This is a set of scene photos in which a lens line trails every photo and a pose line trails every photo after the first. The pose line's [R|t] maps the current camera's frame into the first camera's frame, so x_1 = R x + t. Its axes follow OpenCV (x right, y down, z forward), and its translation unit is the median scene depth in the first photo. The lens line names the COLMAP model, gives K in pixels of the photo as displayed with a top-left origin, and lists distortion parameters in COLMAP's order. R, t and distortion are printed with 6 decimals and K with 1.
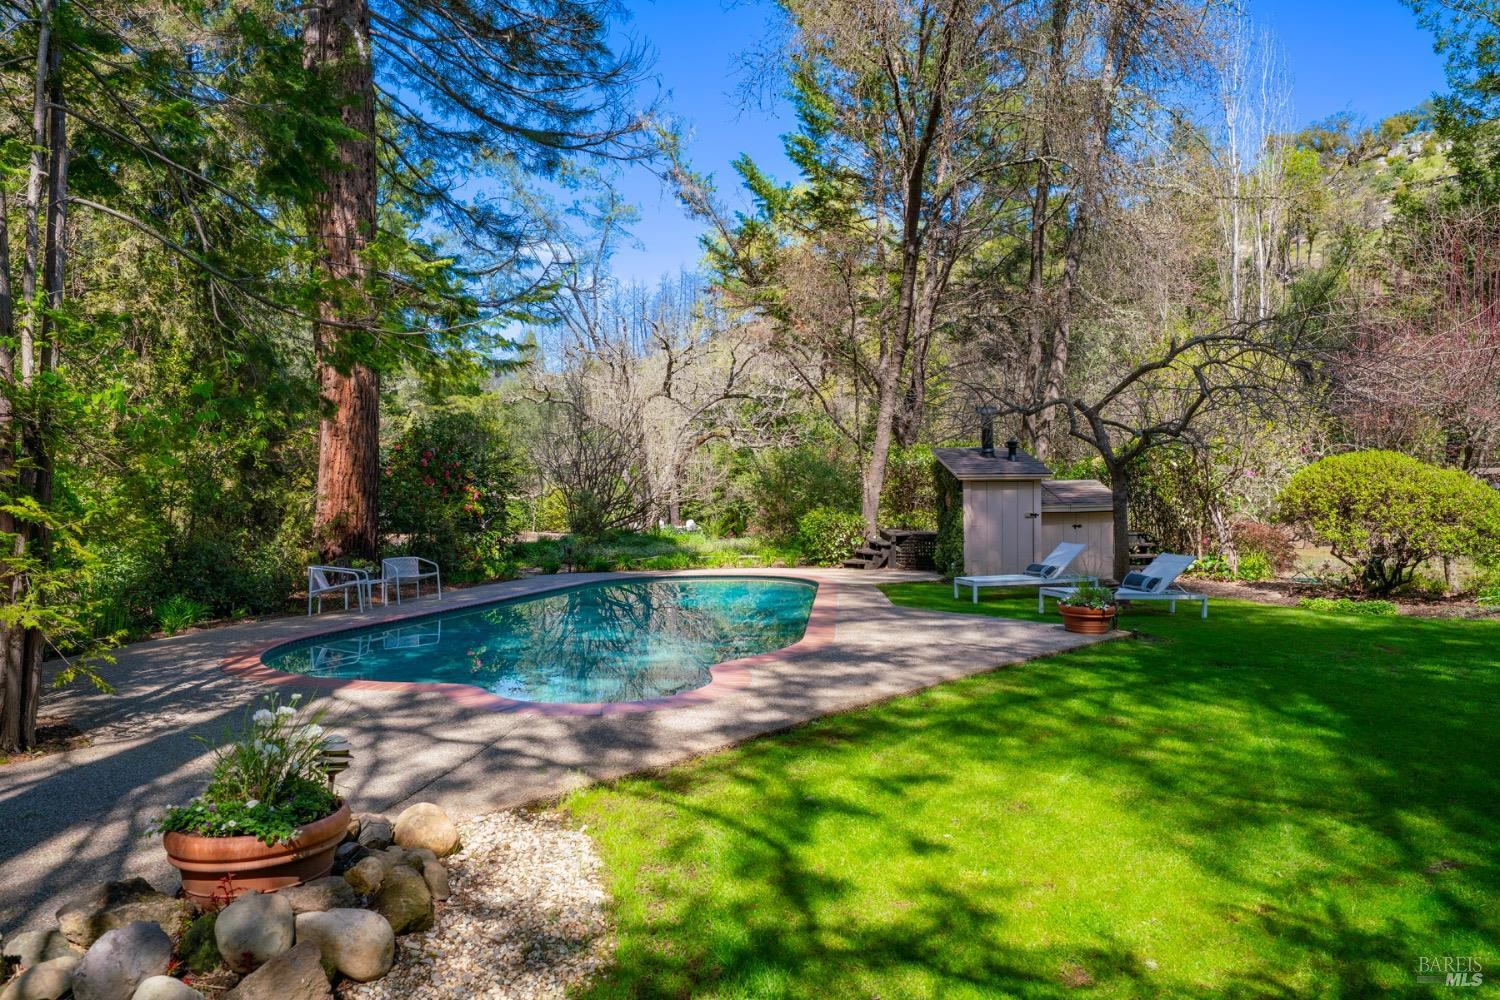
lens RADIAL K [[1002.0, 0, 750.0], [0, 1002.0, 500.0], [0, 0, 1]] dist [0.057577, 0.001136]
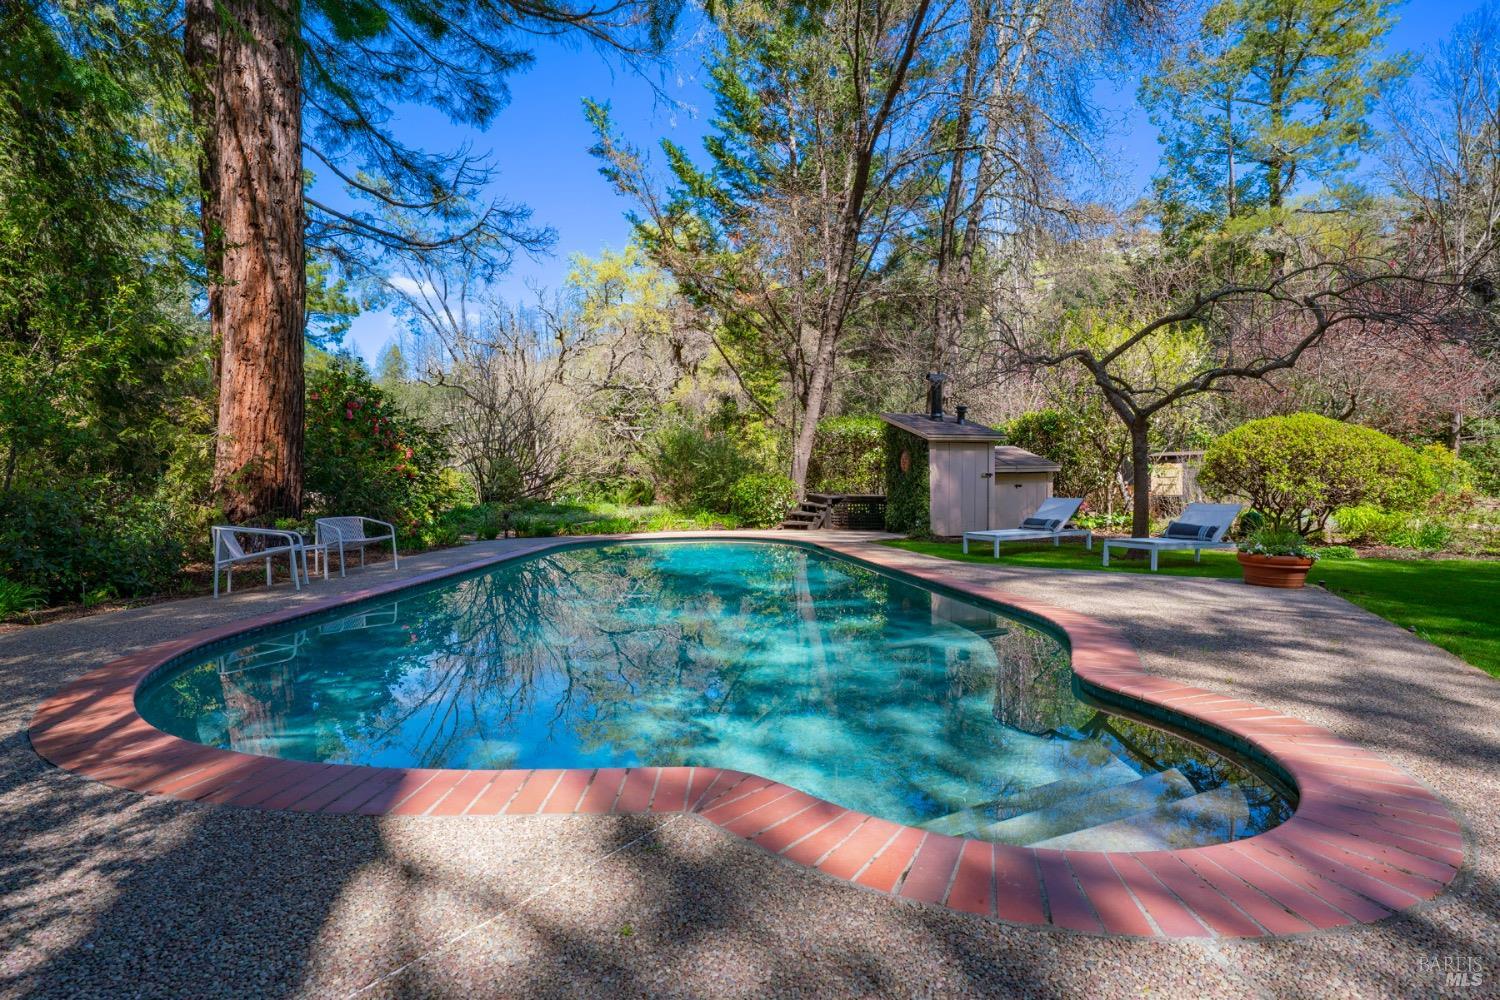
lens RADIAL K [[729.8, 0, 750.0], [0, 729.8, 500.0], [0, 0, 1]] dist [0.015097, 0.000706]
pose [[0.969535, -0.003811, 0.244924, -0.161282], [0.000199, 0.999891, 0.014770, 0.032263], [-0.244954, -0.014272, 0.969430, 0.335107]]
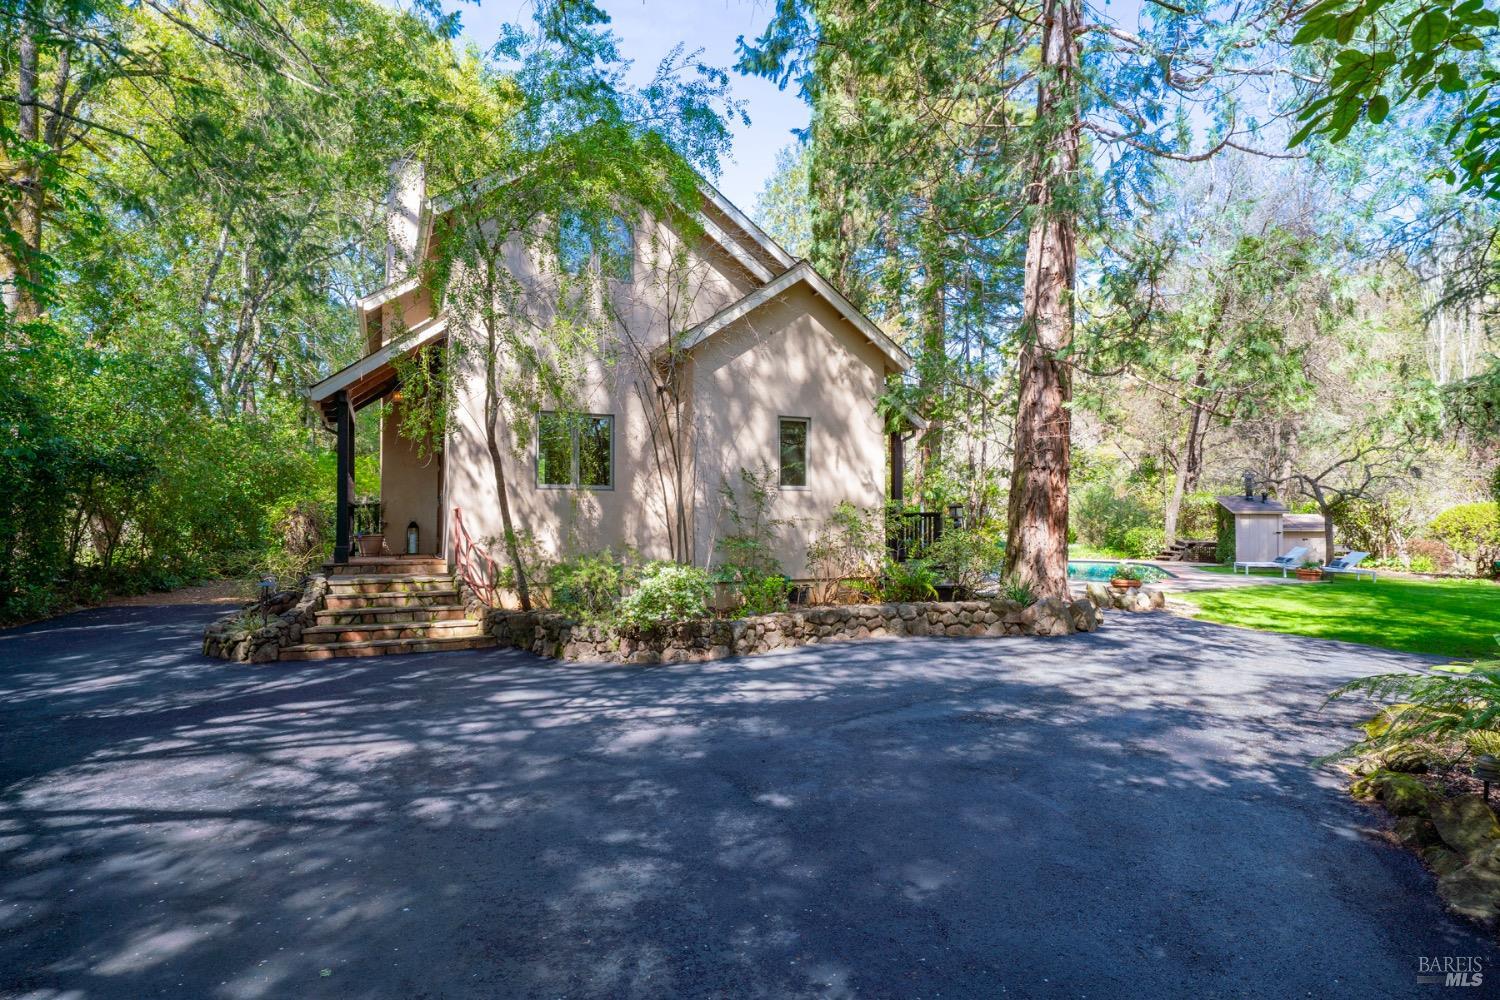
lens RADIAL K [[814.3, 0, 750.0], [0, 814.3, 500.0], [0, 0, 1]] dist [0.017919, 0.000355]
pose [[0.961468, 0.010895, -0.274699, -0.258960], [-0.016916, 0.999666, -0.019558, 0.000756], [0.274394, 0.023451, 0.961331, -0.782690]]
